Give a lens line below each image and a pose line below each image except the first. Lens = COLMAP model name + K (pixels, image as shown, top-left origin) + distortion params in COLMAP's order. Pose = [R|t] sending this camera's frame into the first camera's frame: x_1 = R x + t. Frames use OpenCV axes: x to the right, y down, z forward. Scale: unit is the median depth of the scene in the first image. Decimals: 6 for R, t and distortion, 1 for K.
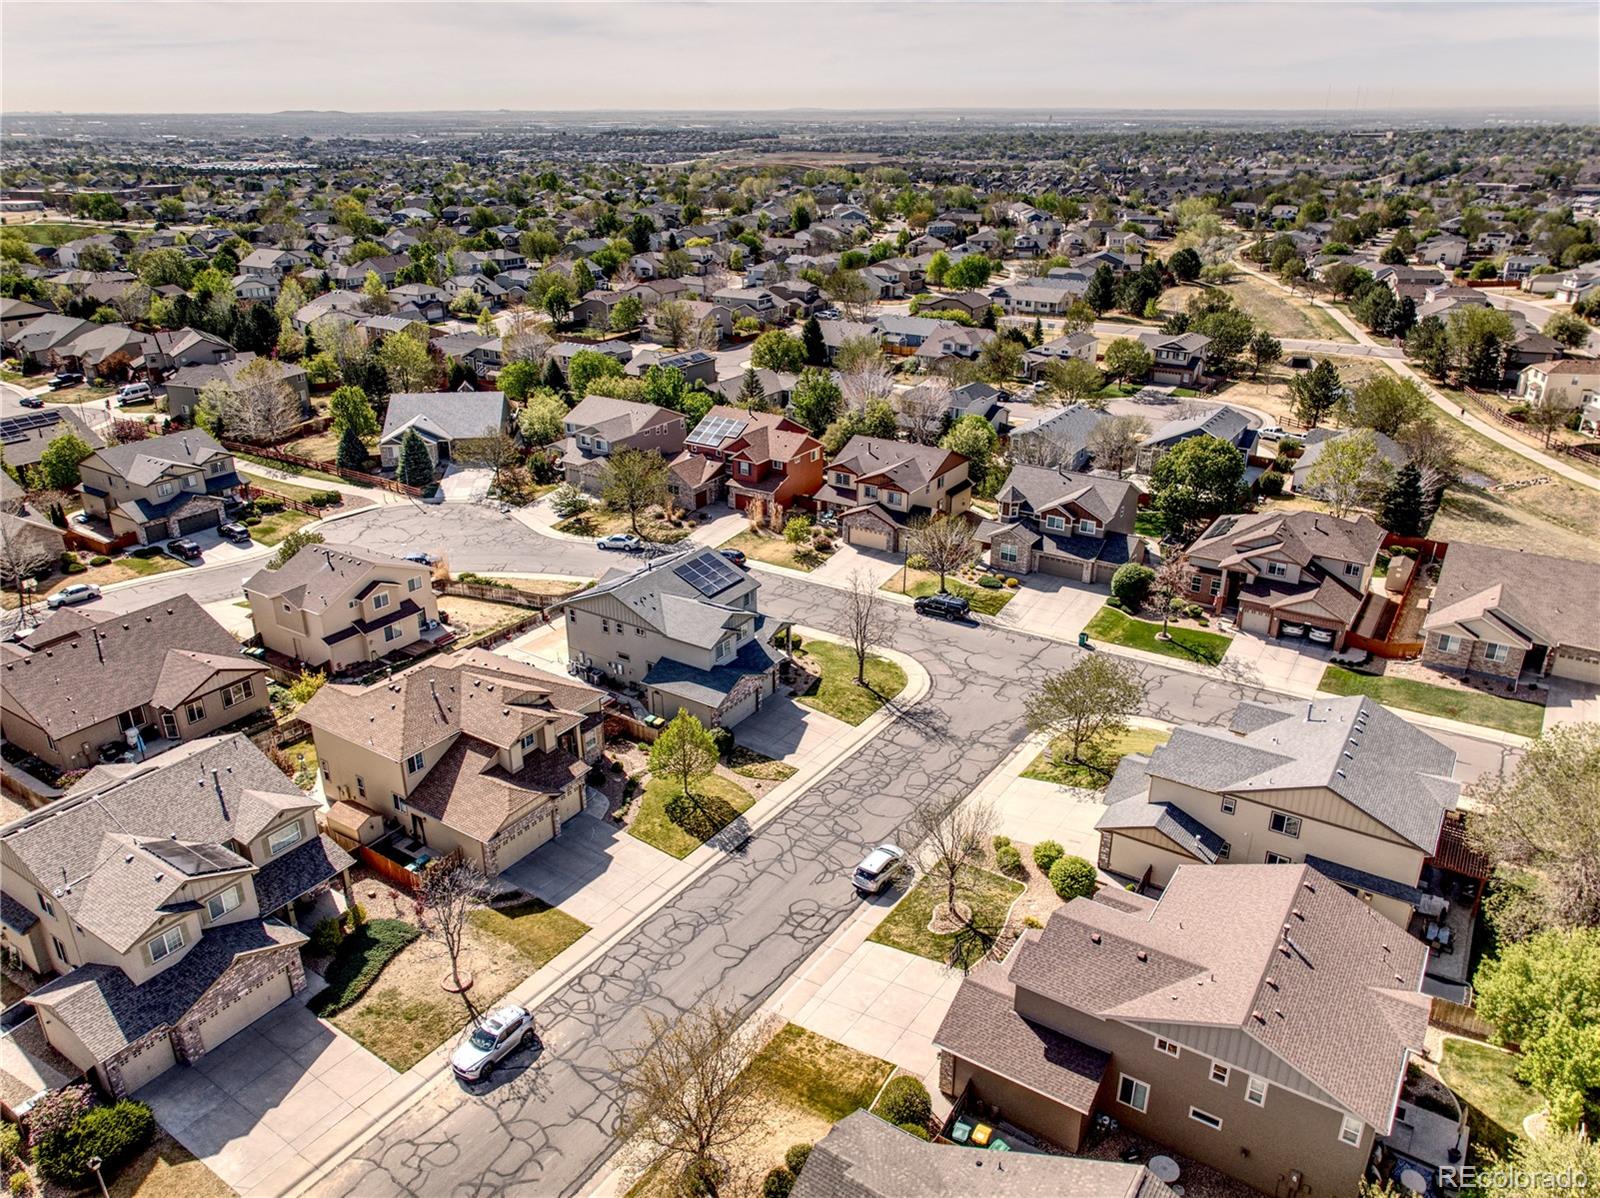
lens RADIAL K [[1128.3, 0, 800.0], [0, 1128.3, 599.0], [0, 0, 1]] dist [-0.000352, -0.003728]
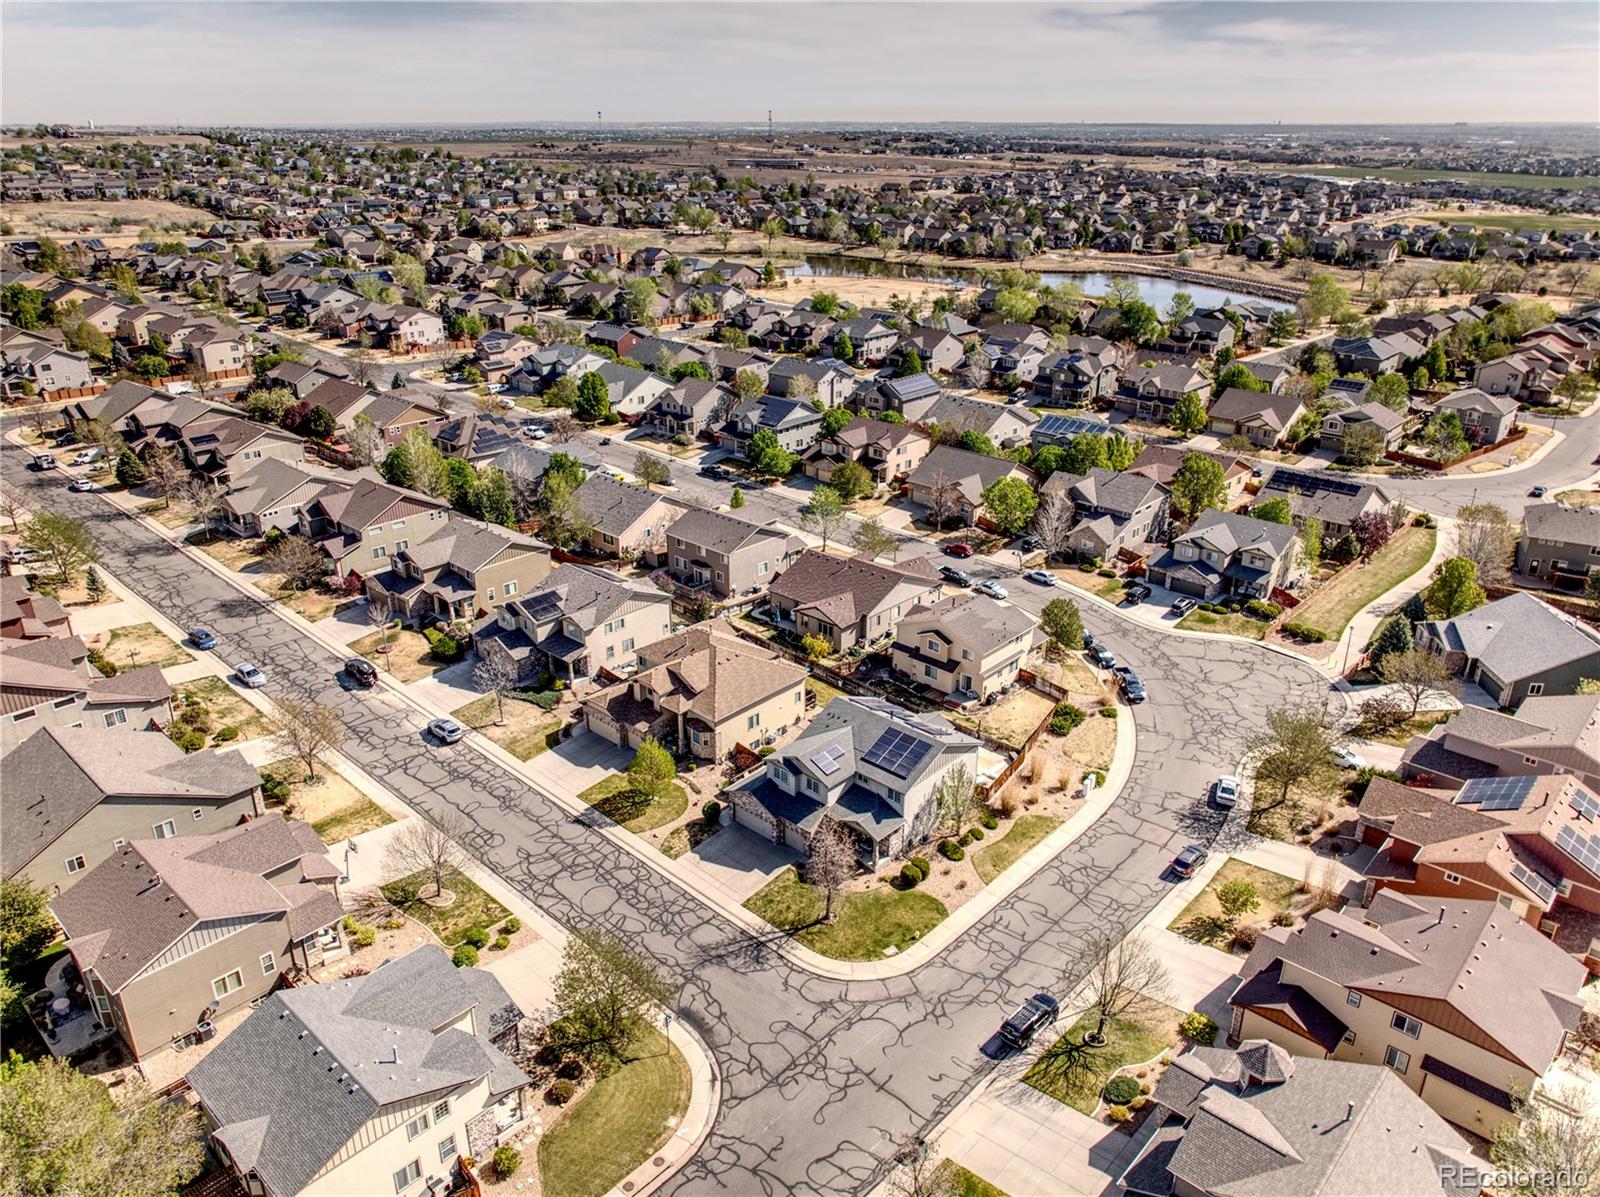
lens RADIAL K [[1128.3, 0, 800.0], [0, 1128.3, 598.5], [0, 0, 1]] dist [-0.000352, -0.003728]
pose [[-0.171747, 0.377367, -0.909999, 0.744606], [-0.386790, 0.823718, 0.414587, -0.481757], [0.906033, 0.423183, 0.004490, 0.789780]]
